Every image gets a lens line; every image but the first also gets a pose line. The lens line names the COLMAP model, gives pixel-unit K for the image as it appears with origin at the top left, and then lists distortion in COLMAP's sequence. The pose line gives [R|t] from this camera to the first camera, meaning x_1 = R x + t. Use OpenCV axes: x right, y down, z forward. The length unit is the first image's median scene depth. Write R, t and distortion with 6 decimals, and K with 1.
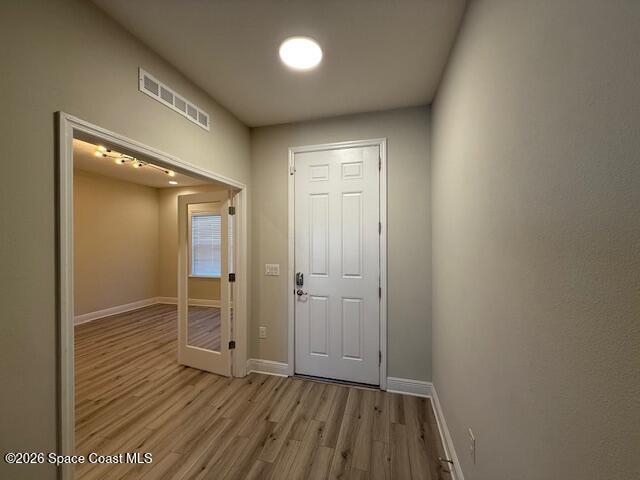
lens RADIAL K [[253.5, 0, 317.6], [0, 253.5, 241.0], [0, 0, 1]] dist [0.001417, -0.000245]
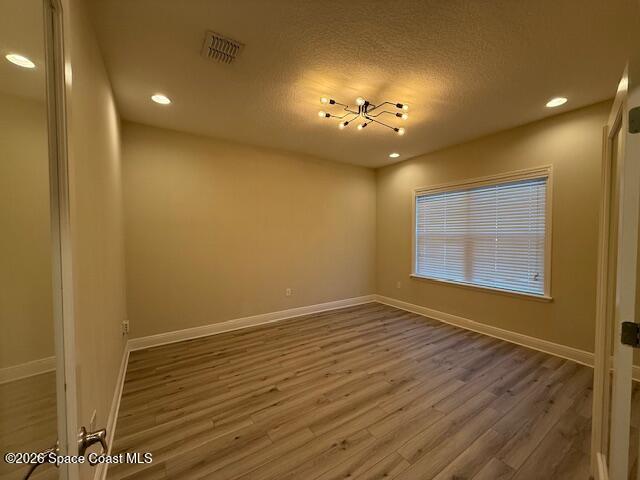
lens RADIAL K [[253.5, 0, 319.4], [0, 253.5, 241.2], [0, 0, 1]] dist [0.001417, -0.000245]
pose [[0.742745, 0.019845, -0.669280, -0.254473], [0.002670, 0.999465, 0.032597, 0.010607], [0.669569, -0.025998, 0.742295, 0.305285]]
